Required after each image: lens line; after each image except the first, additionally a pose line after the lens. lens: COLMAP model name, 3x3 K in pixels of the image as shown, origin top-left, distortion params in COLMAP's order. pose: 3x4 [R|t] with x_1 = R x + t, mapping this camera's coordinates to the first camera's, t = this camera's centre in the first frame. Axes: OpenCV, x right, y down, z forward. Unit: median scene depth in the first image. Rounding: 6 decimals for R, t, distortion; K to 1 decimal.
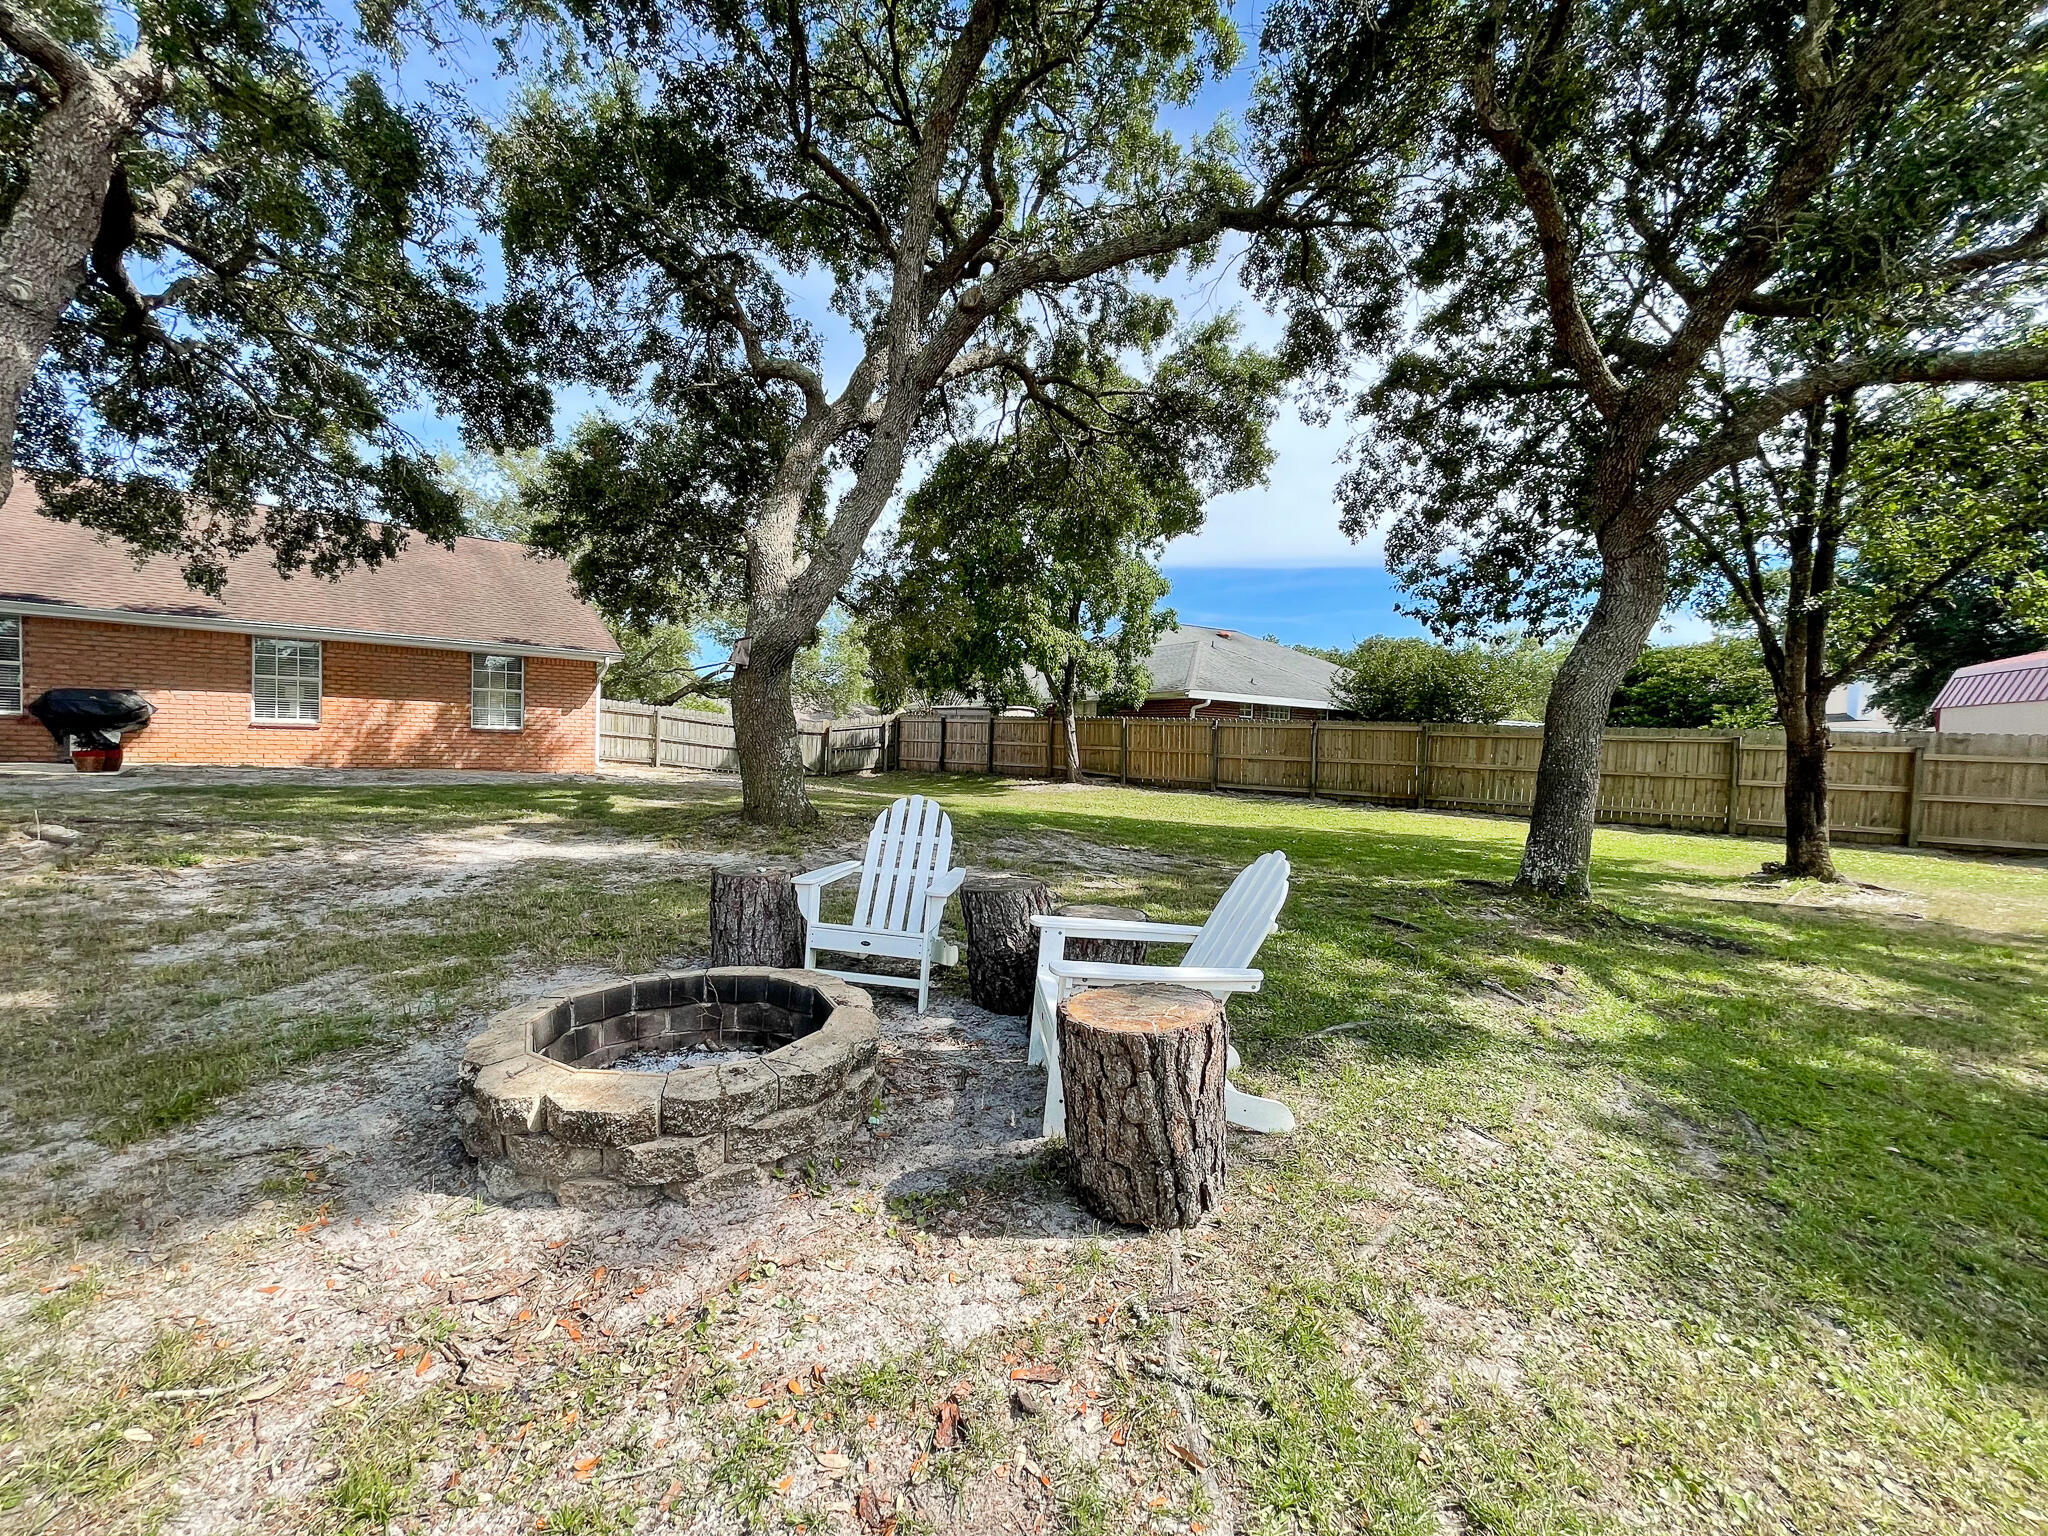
lens RADIAL K [[822.8, 0, 1017.1], [0, 822.8, 764.9], [0, 0, 1]] dist [0.001067, 0.000451]
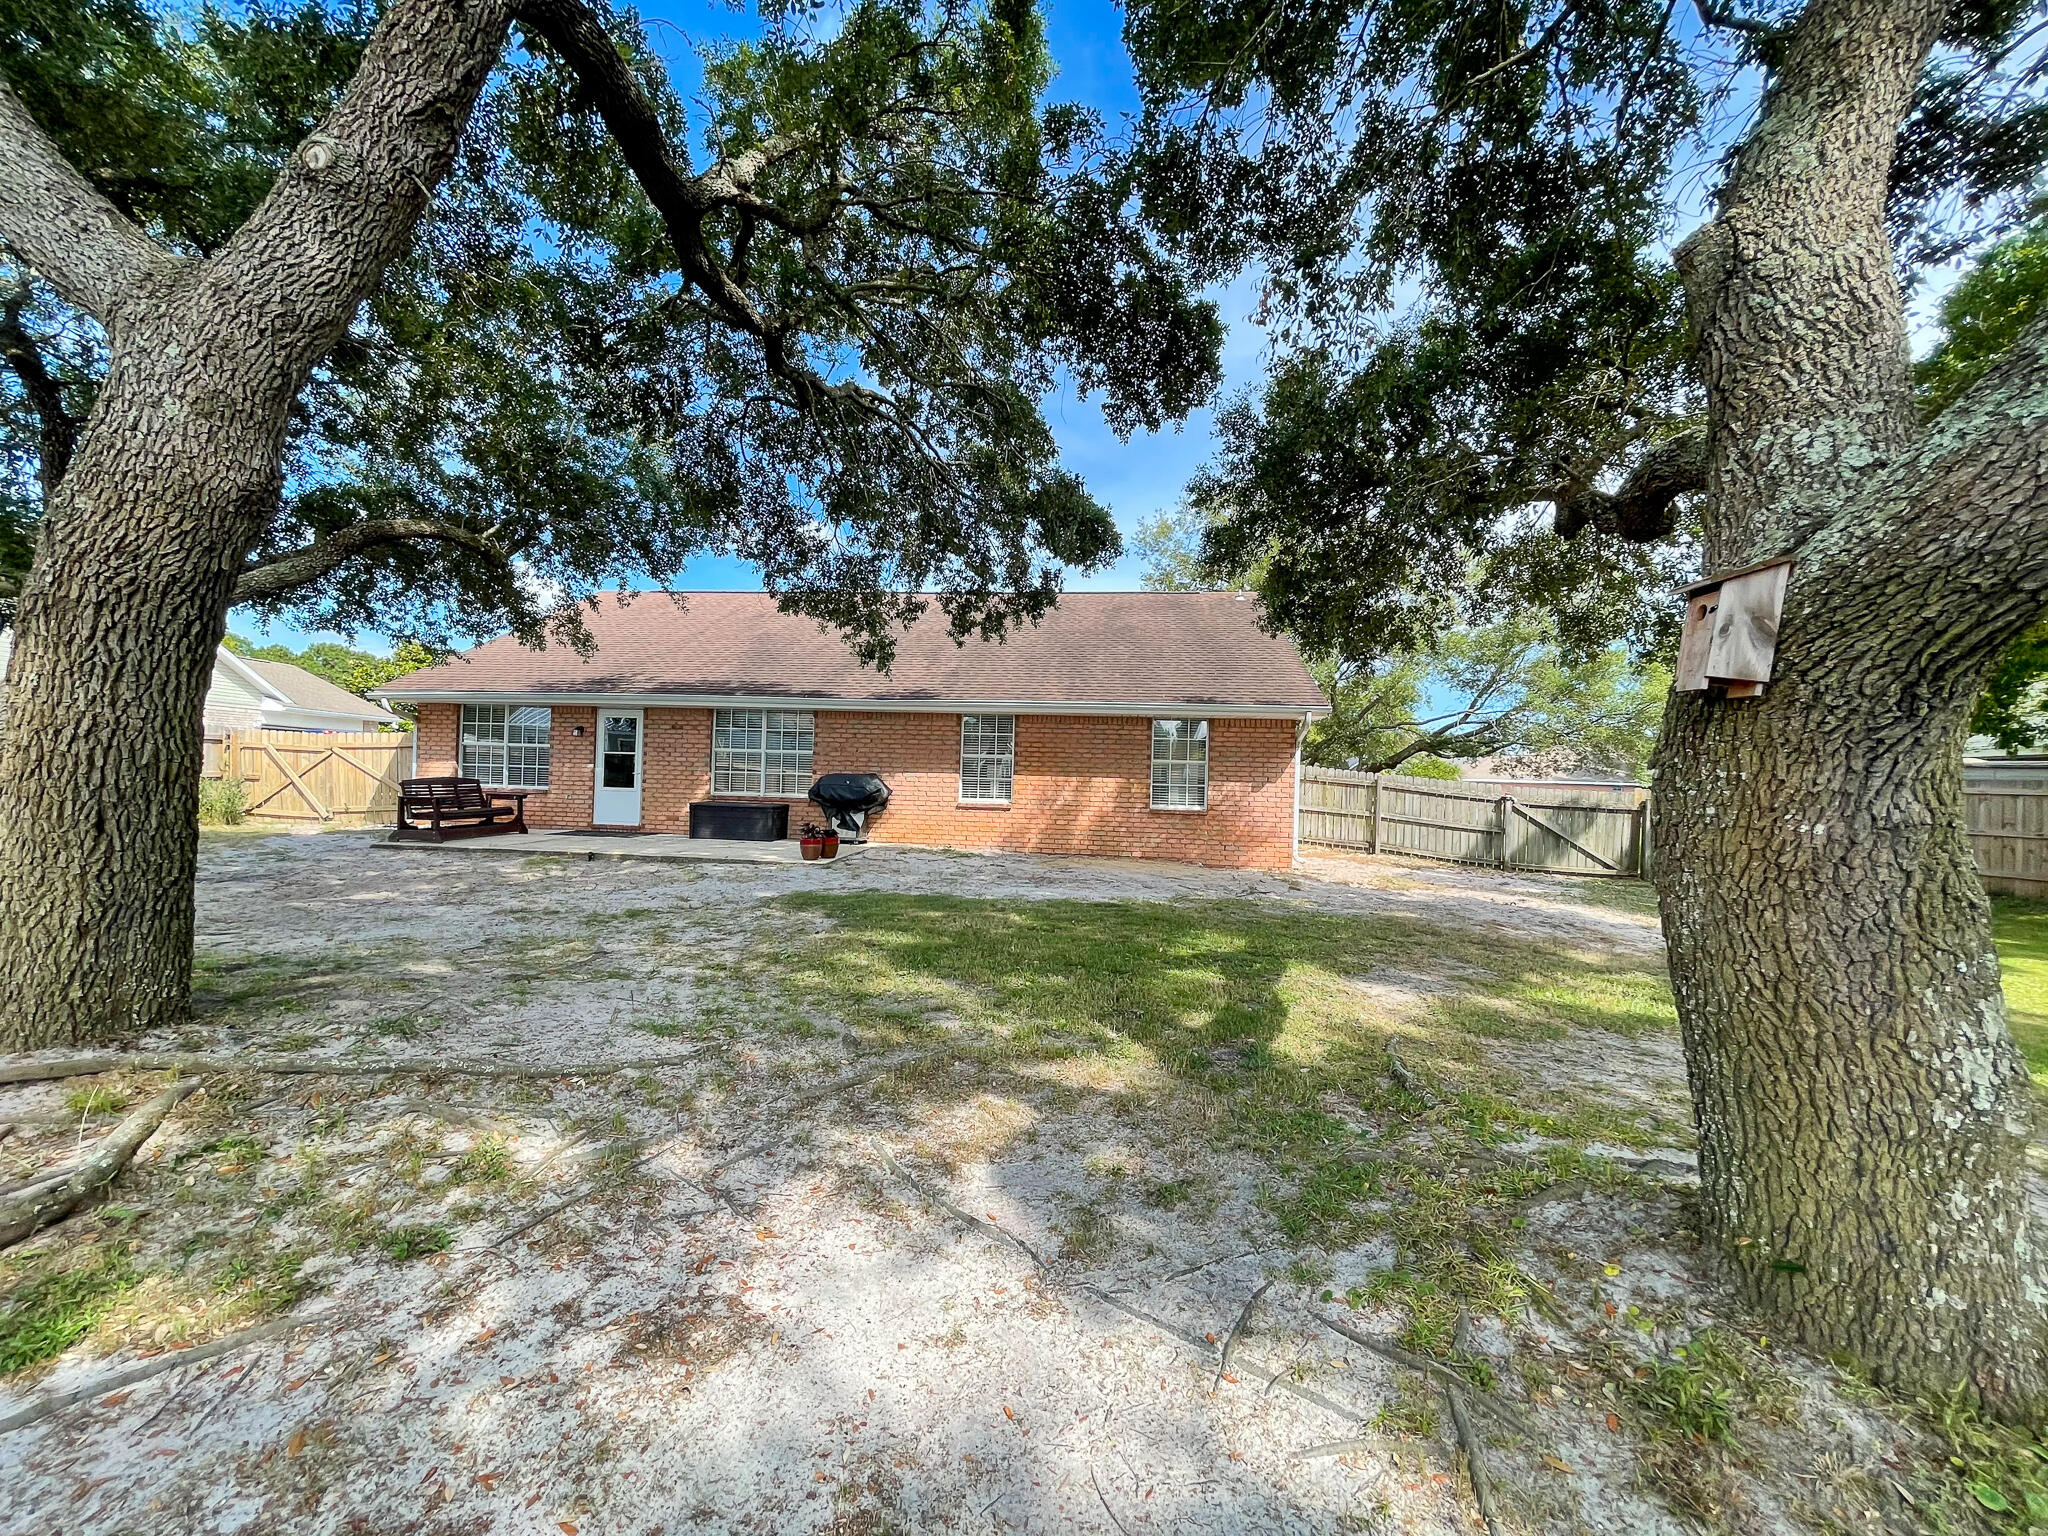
lens RADIAL K [[822.8, 0, 1018.2], [0, 822.8, 767.0], [0, 0, 1]] dist [0.001067, 0.000451]
pose [[0.680928, -0.020655, -0.732059, -0.191849], [-0.026866, 0.998225, -0.053154, -0.049764], [0.731857, 0.055861, 0.679165, 0.434114]]
